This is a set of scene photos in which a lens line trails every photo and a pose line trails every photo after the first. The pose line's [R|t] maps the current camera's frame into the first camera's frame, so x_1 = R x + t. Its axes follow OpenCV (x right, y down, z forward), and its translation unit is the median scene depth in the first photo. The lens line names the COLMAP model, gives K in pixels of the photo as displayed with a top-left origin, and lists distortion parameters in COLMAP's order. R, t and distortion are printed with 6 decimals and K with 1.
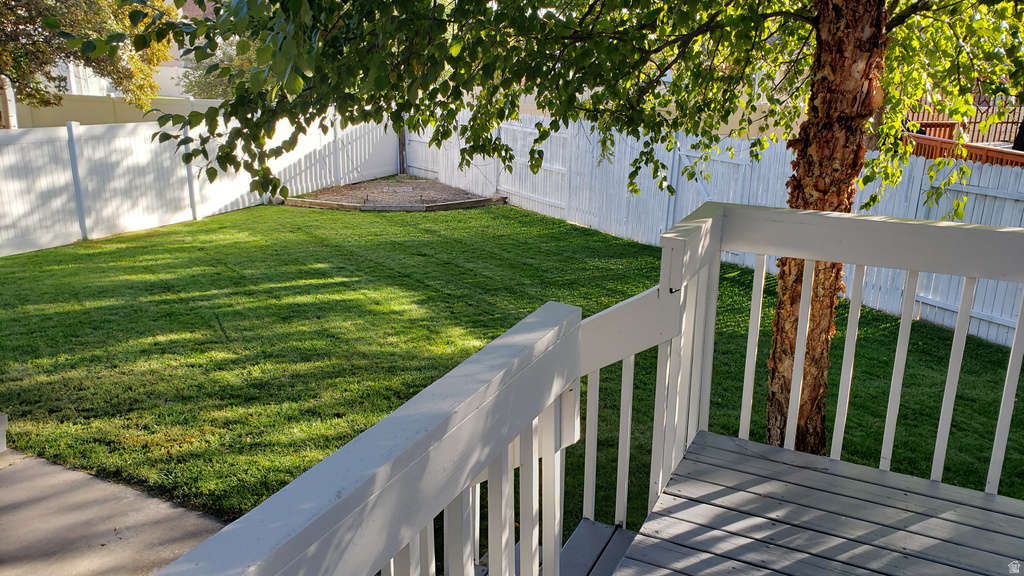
lens RADIAL K [[817.0, 0, 512.0], [0, 817.0, 288.0], [0, 0, 1]] dist [0.081772, 0.001456]
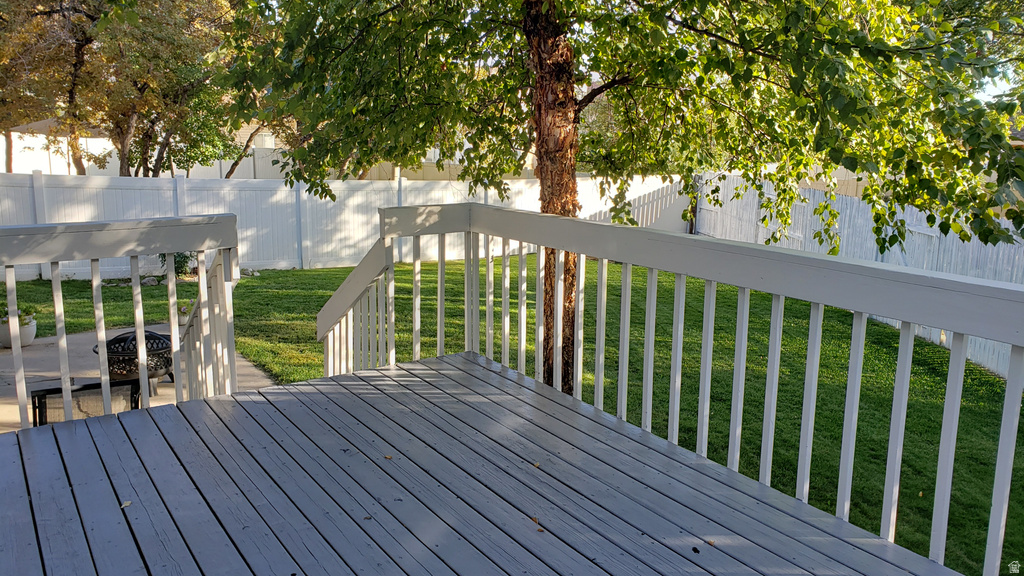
lens RADIAL K [[817.0, 0, 512.0], [0, 817.0, 288.0], [0, 0, 1]] dist [0.081772, 0.001456]
pose [[0.875571, 0.099862, -0.472654, 0.313661], [-0.146042, 0.987338, -0.061933, 0.044417], [0.460485, 0.123254, 0.879069, -0.097785]]
